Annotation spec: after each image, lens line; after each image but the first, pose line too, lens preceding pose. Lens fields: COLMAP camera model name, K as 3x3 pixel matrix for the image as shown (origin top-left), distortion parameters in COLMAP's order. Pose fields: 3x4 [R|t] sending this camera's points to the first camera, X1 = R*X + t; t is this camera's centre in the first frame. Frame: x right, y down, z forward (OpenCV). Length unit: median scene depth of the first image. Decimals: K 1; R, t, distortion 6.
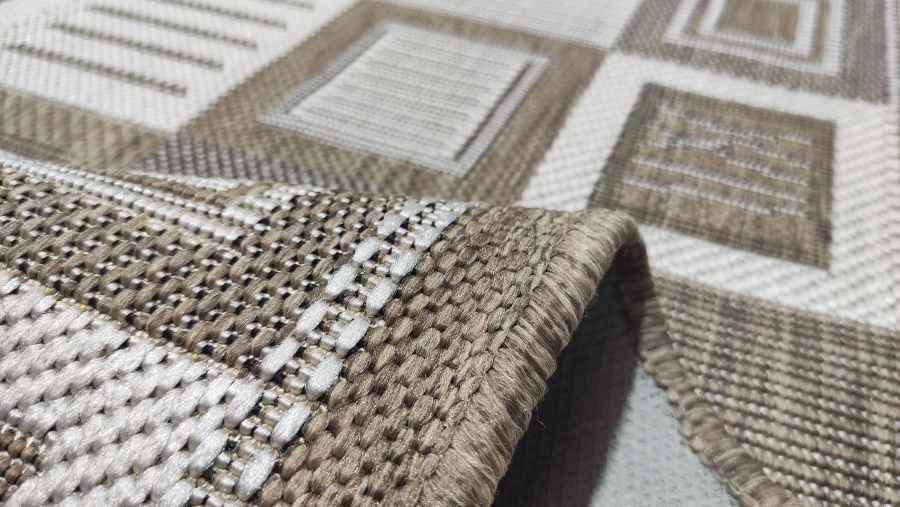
lens RADIAL K [[766.7, 0, 469.4], [0, 766.7, 253.5], [0, 0, 1]] dist [-0.050359, -0.009579]
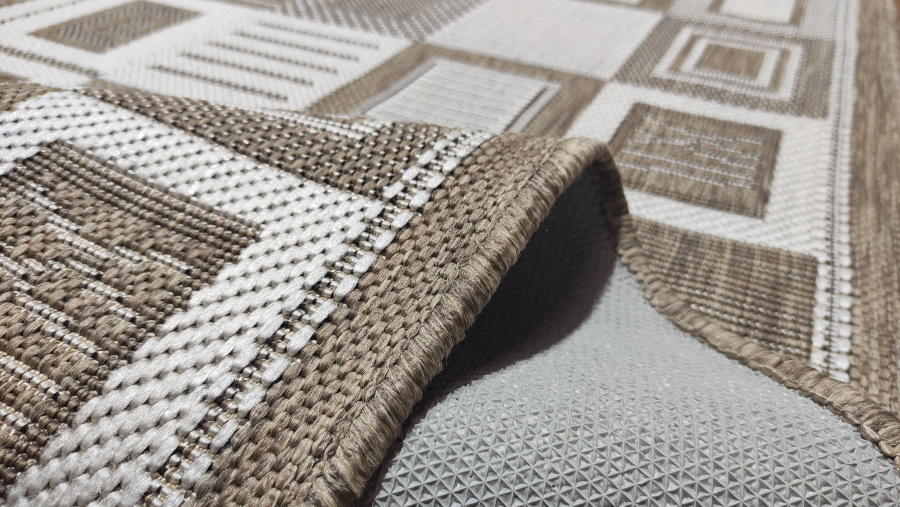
lens RADIAL K [[766.7, 0, 469.4], [0, 766.7, 253.5], [0, 0, 1]] dist [-0.050359, -0.009579]
pose [[0.999496, 0.015805, -0.027513, -0.013829], [-0.018679, 0.994023, -0.107561, 0.224543], [0.025649, 0.108021, 0.993818, -0.339605]]
